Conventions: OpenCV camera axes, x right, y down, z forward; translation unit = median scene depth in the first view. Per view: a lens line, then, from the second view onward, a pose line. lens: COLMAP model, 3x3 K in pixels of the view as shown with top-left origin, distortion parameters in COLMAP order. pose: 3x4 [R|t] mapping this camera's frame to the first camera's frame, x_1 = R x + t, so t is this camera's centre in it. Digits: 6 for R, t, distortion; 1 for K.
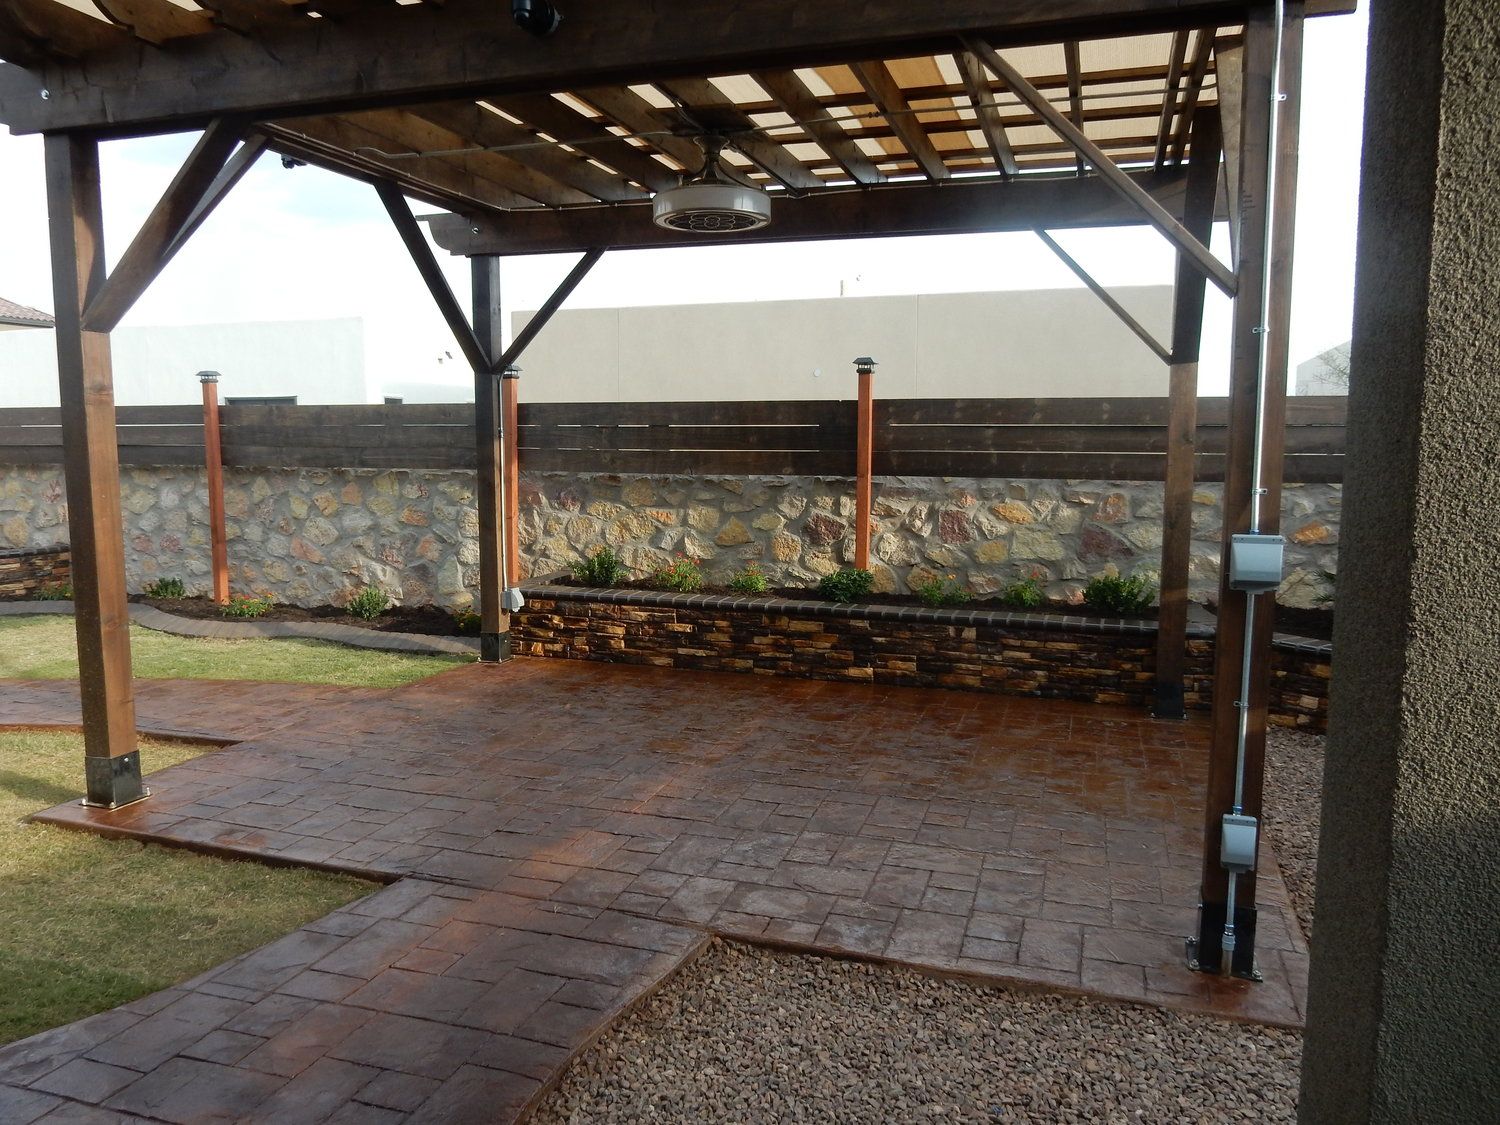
lens RADIAL K [[1119.4, 0, 750.3], [0, 1119.4, 564.5], [0, 0, 1]] dist [-0.005573, -0.001477]
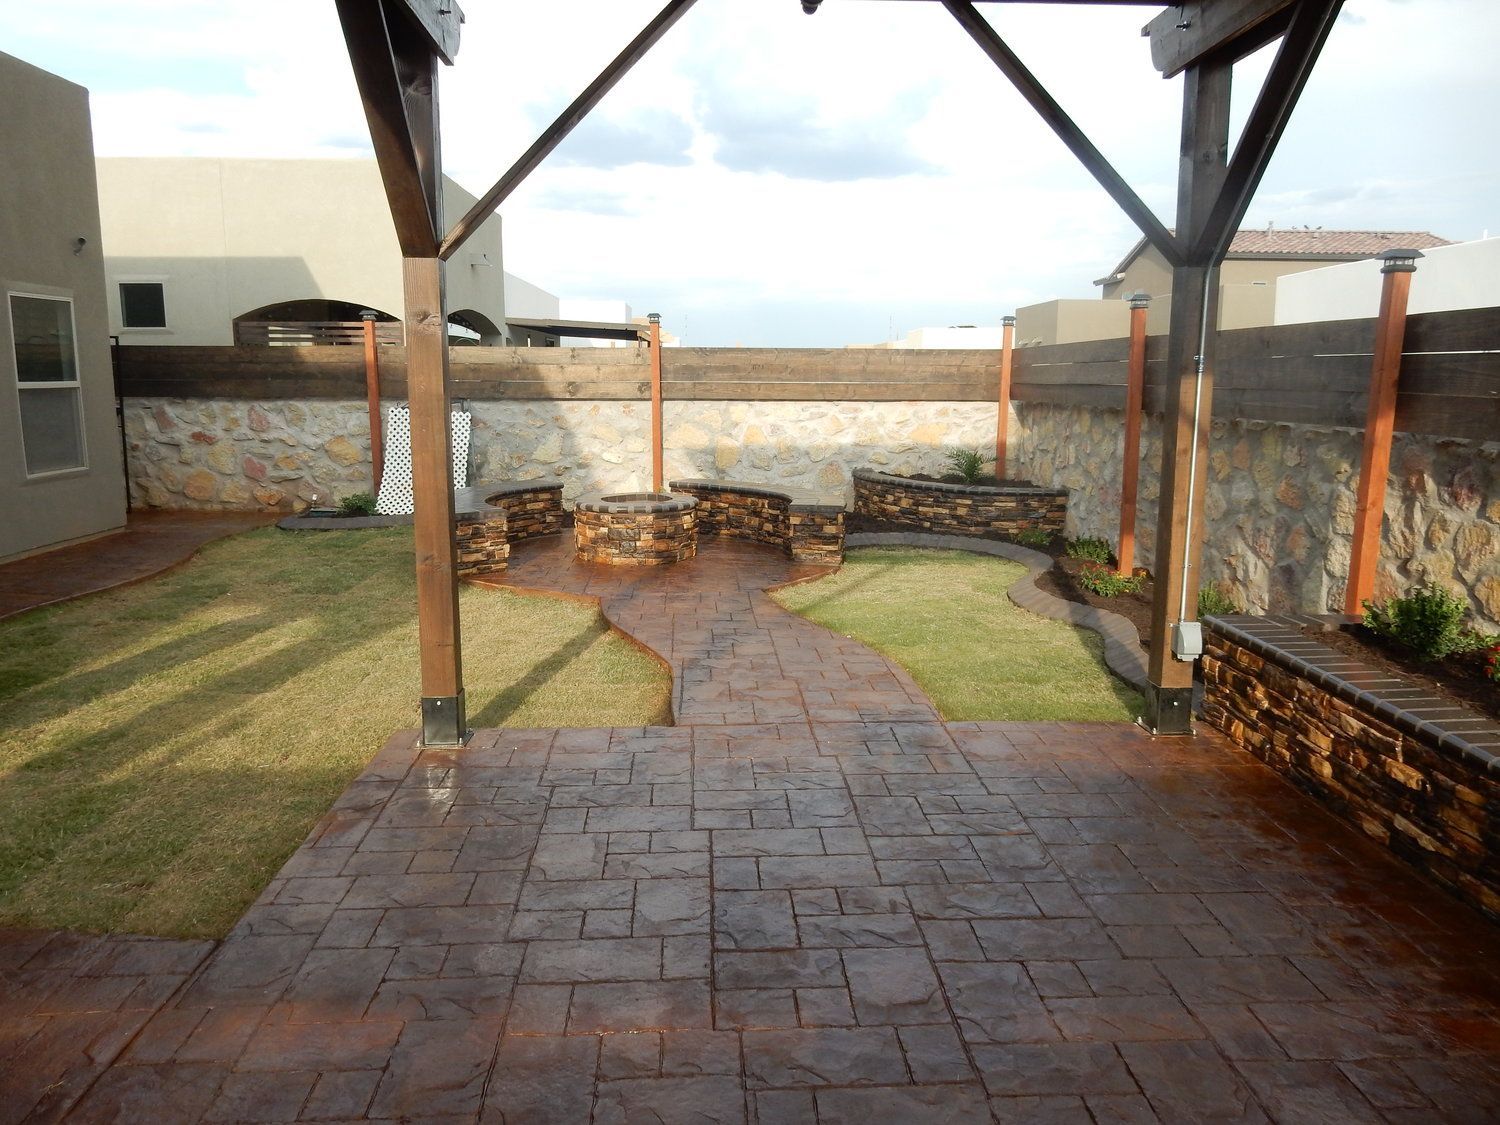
lens RADIAL K [[1119.4, 0, 751.8], [0, 1119.4, 556.6], [0, 0, 1]] dist [-0.005573, -0.001477]
pose [[0.351203, 0.148869, -0.924389, 0.222238], [-0.111559, 0.986899, 0.116551, -0.049464], [0.929630, 0.062191, 0.363210, 0.475464]]
